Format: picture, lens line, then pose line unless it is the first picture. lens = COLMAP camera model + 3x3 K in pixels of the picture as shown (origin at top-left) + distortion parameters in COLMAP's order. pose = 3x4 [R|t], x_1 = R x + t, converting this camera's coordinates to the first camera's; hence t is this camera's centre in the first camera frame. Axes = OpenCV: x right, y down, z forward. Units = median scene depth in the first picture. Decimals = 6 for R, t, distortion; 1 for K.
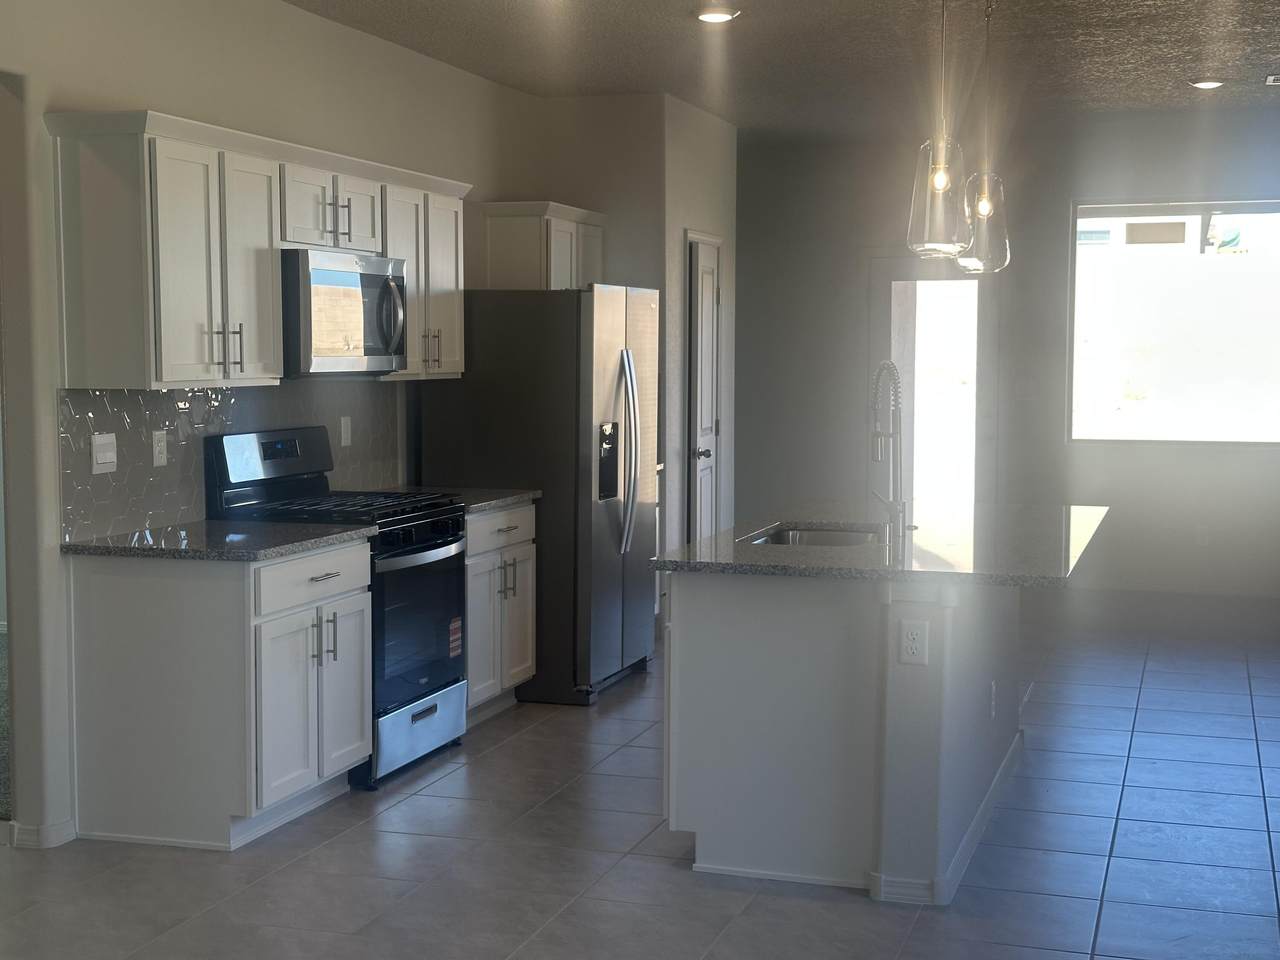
lens RADIAL K [[2388.6, 0, 640.0], [0, 2388.6, 480.0], [0, 0, 1]] dist [0.007295, 0.024019]
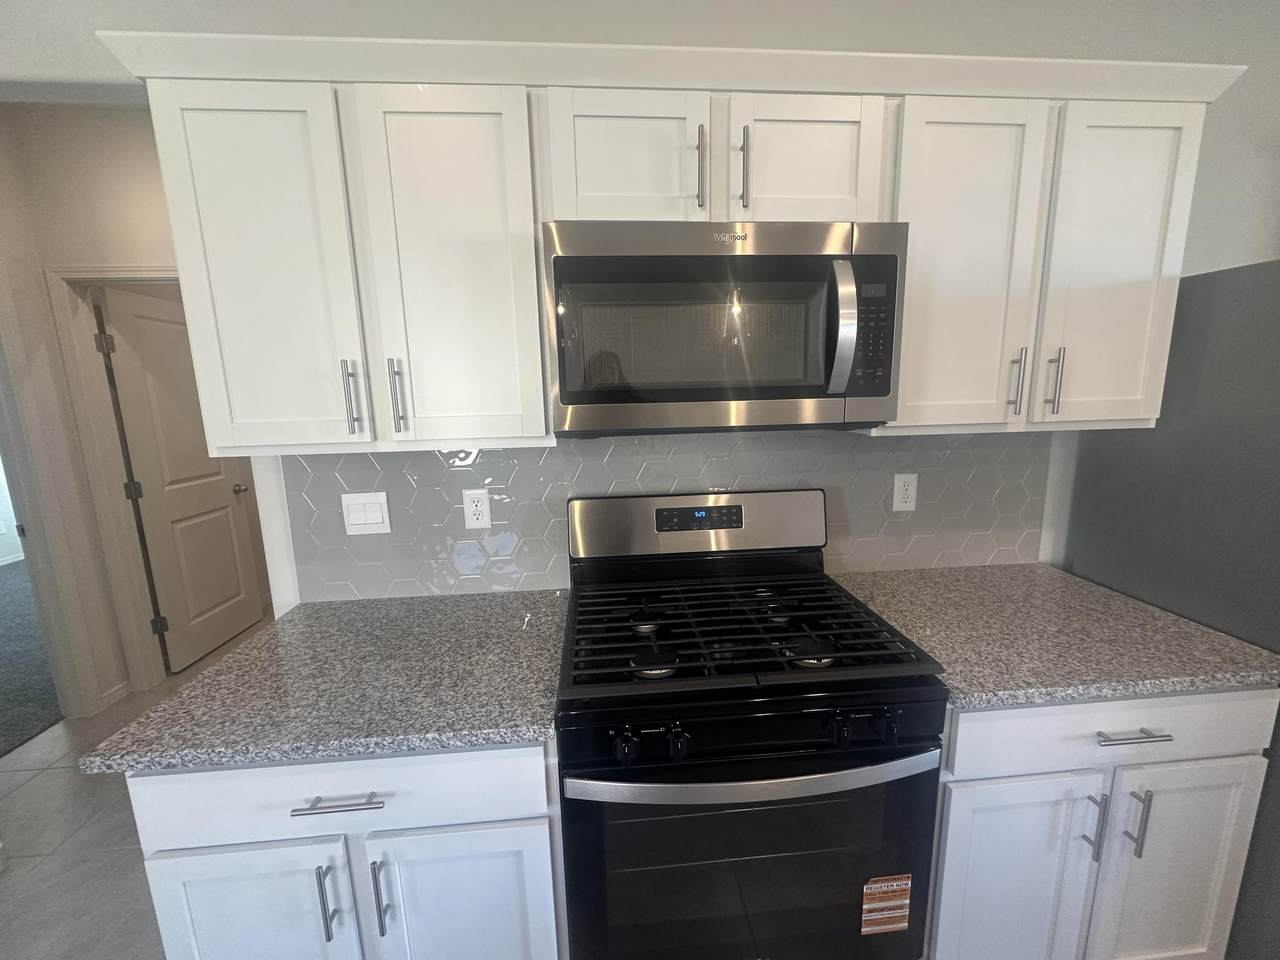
lens RADIAL K [[506.7, 0, 649.3], [0, 506.7, 475.6], [0, 0, 1]] dist [0.000135, -0.006781]
pose [[0.362473, 0.134277, -0.922270, -0.002275], [-0.024223, 0.990590, 0.134704, -0.045980], [0.931679, -0.026487, 0.362315, 0.857980]]
